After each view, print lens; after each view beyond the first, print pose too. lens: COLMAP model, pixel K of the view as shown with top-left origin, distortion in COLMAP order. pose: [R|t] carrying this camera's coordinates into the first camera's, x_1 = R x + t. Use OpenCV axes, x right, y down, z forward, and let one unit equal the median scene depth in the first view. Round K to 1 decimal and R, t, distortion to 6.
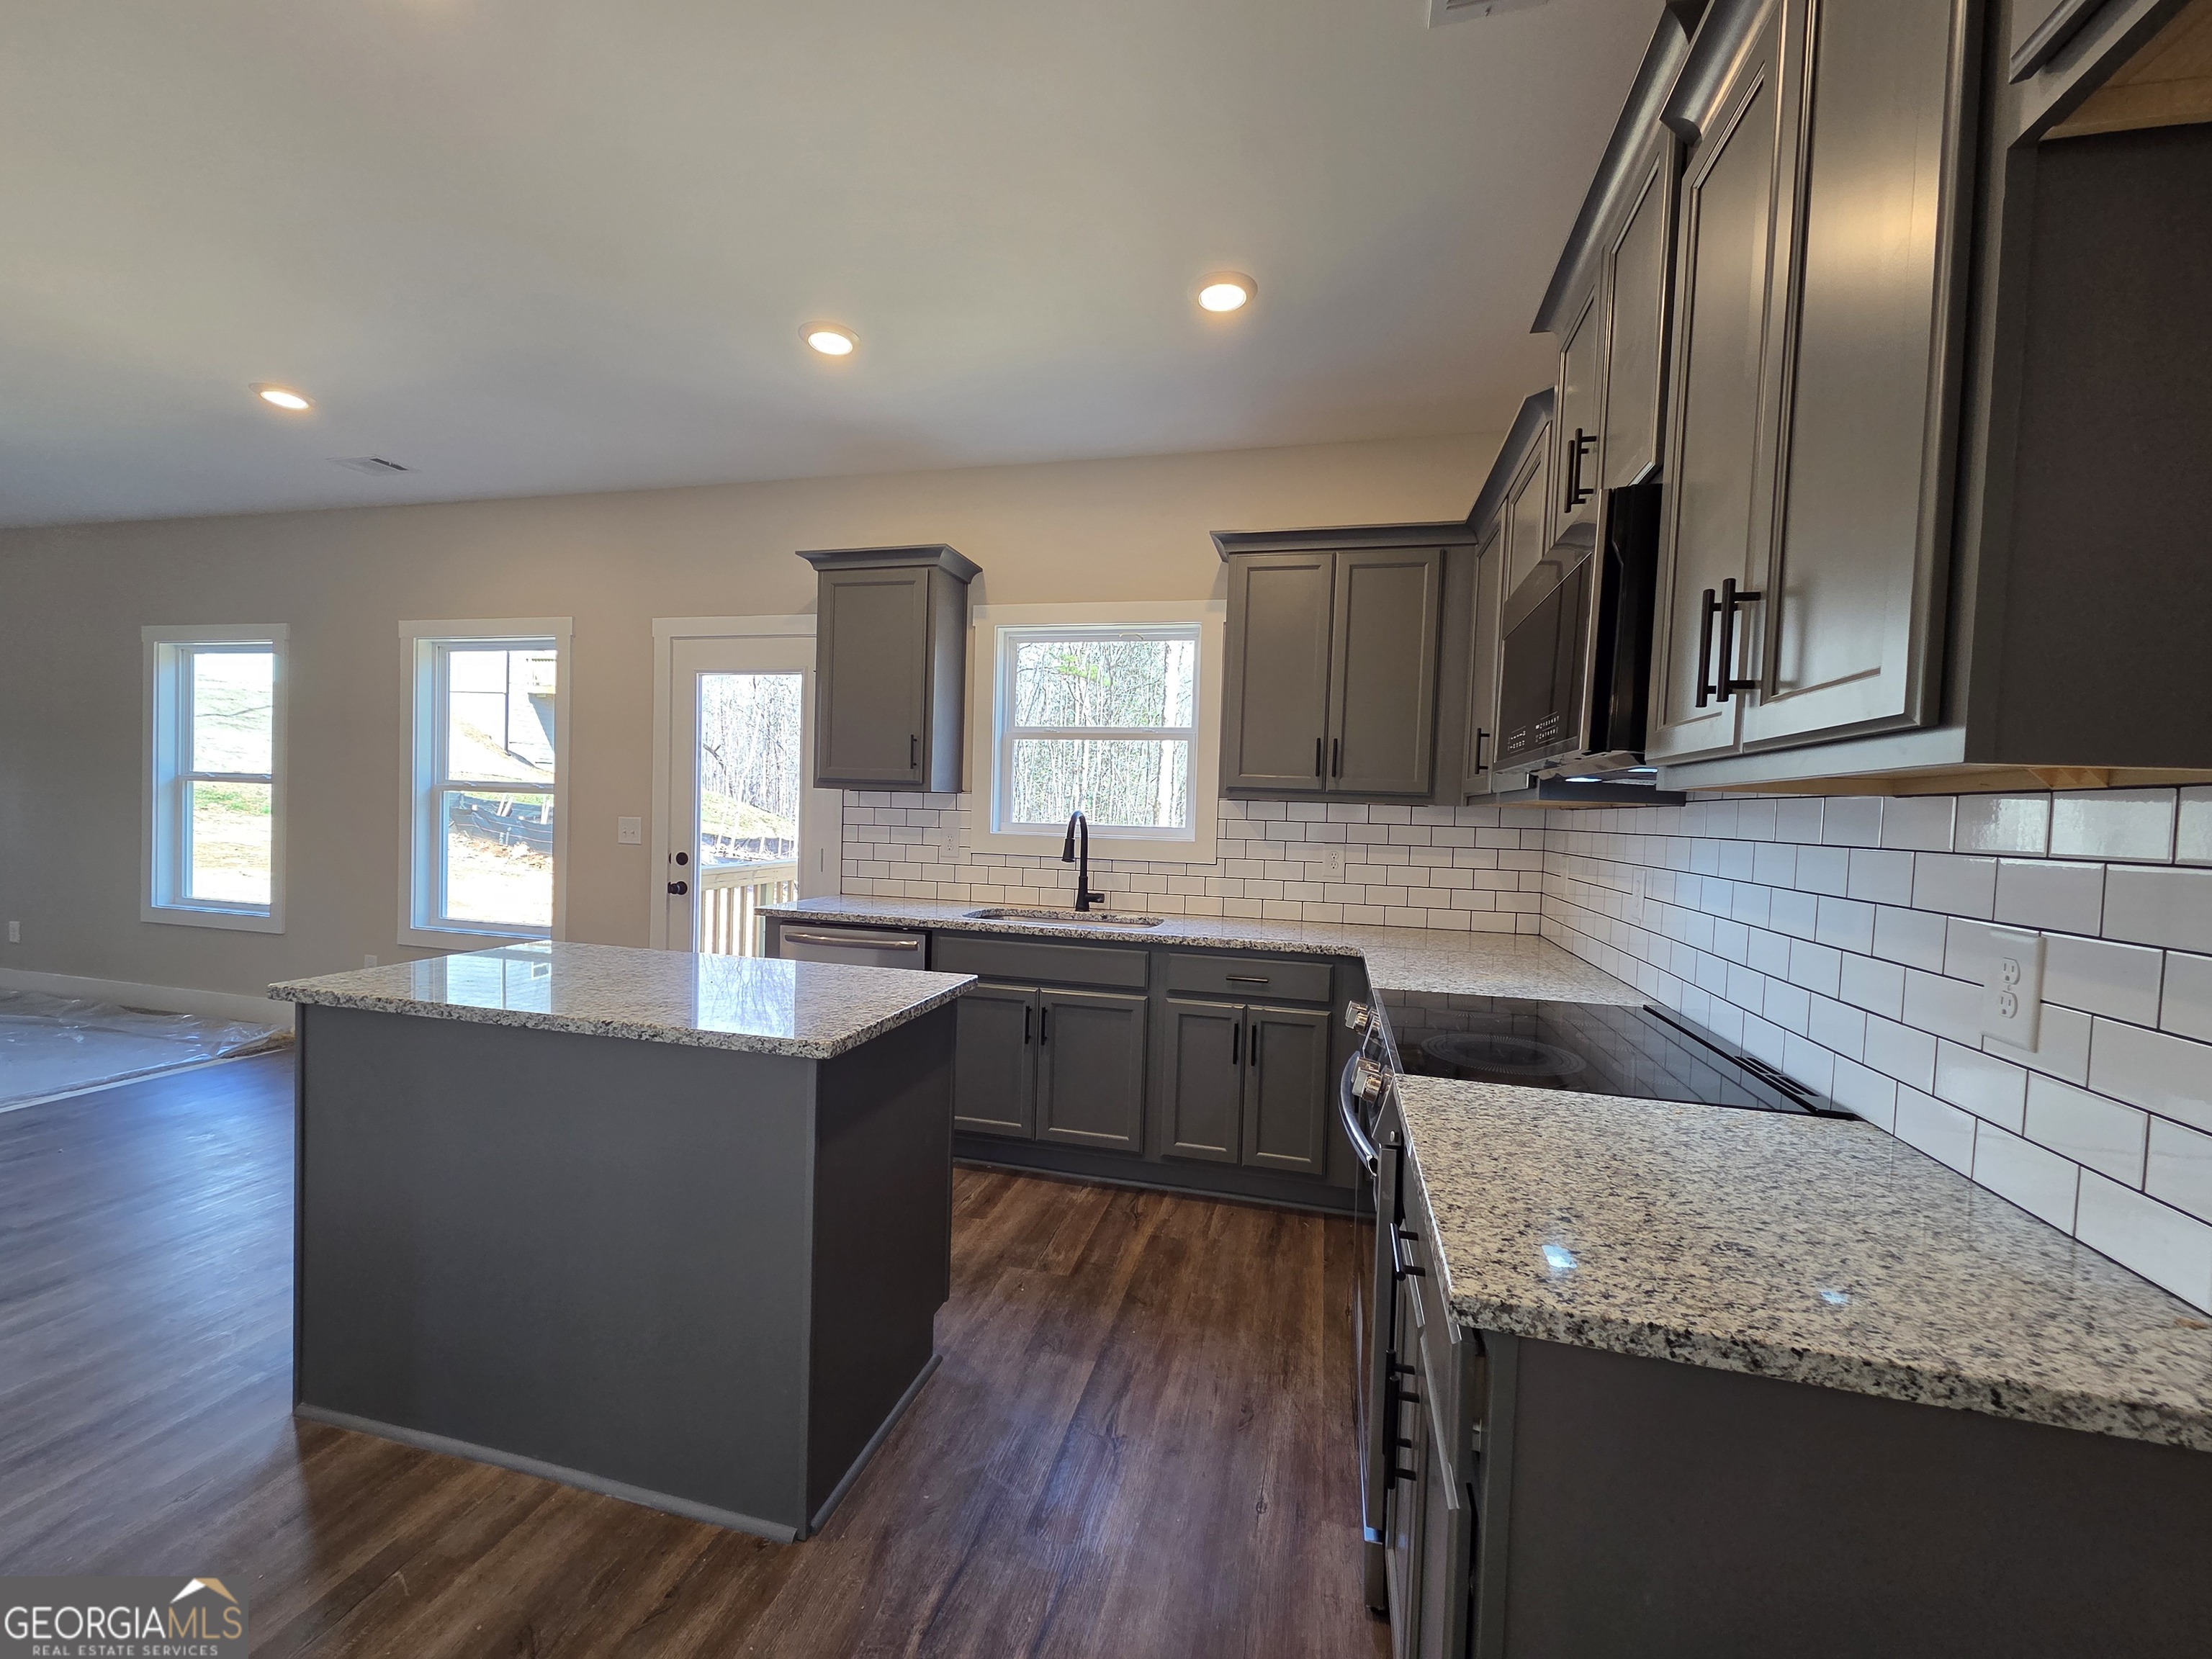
lens RADIAL K [[903.6, 0, 1100.2], [0, 903.6, 837.9], [0, 0, 1]] dist [0.002280, 0.000046]
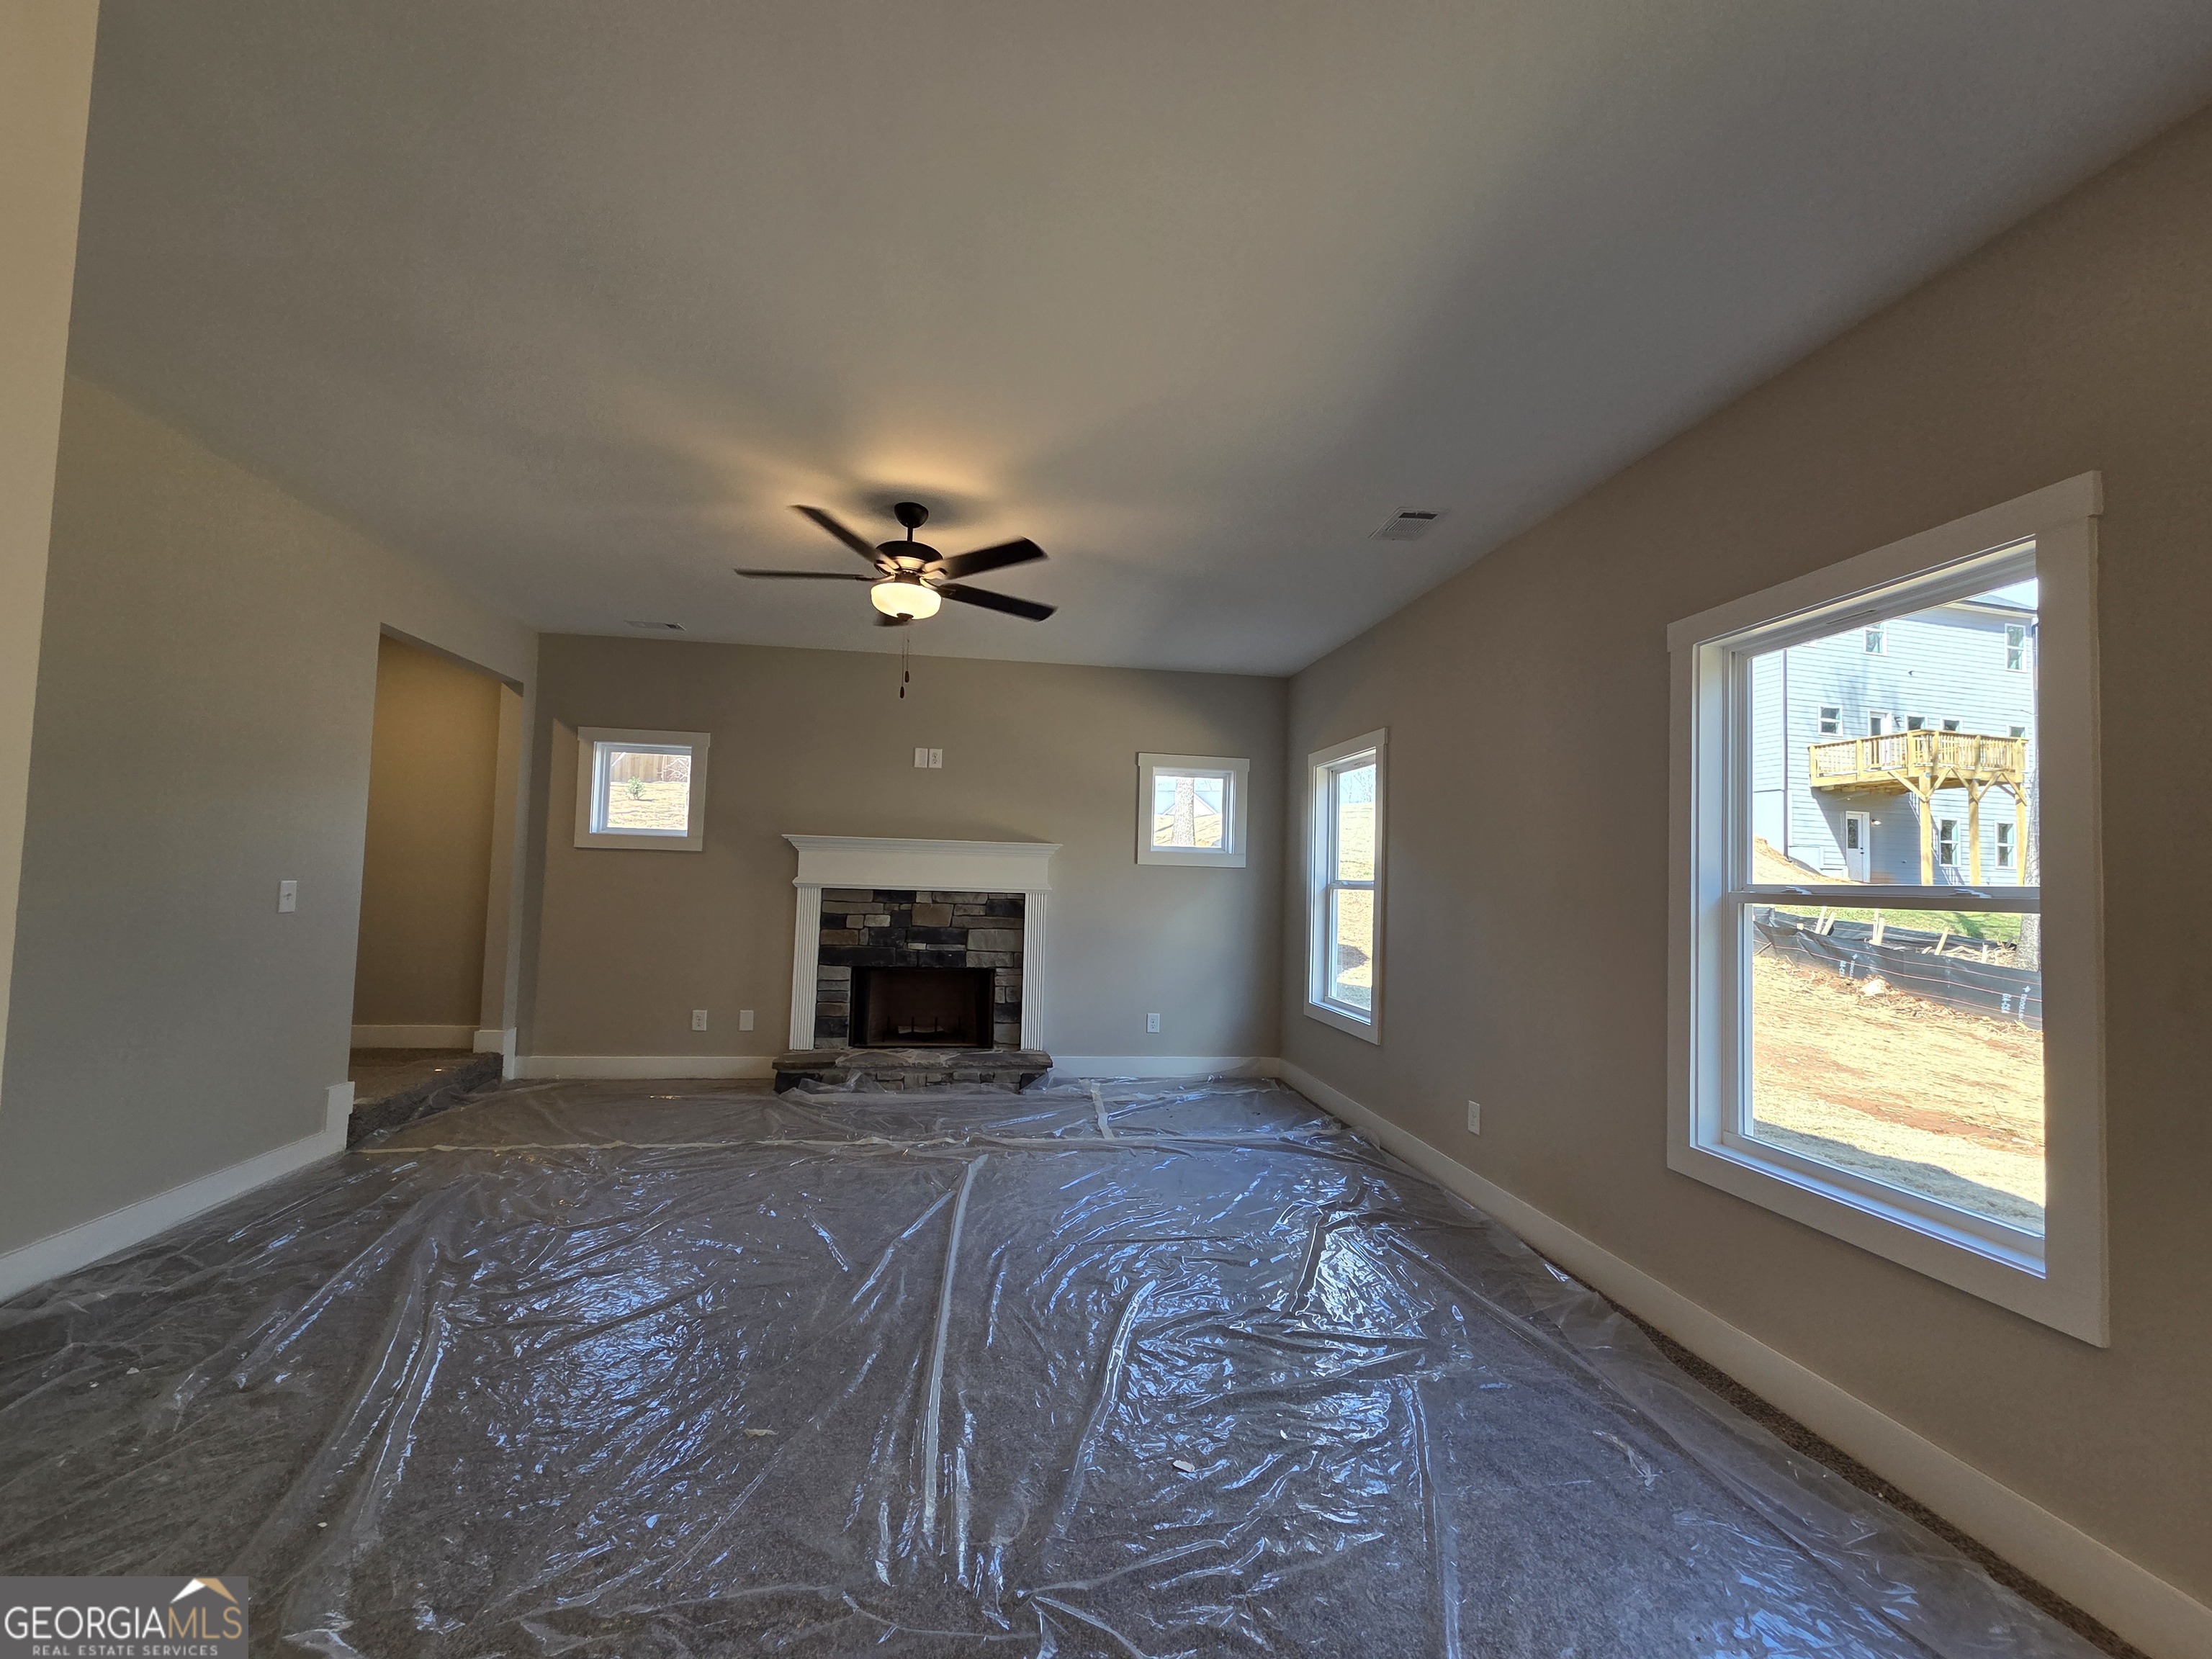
lens RADIAL K [[903.6, 0, 1100.2], [0, 903.6, 837.9], [0, 0, 1]] dist [0.002280, 0.000046]
pose [[0.378411, -0.060259, -0.923674, -0.196129], [-0.052099, 0.994910, -0.086250, -0.010525], [0.924170, 0.080760, 0.373346, 0.137897]]
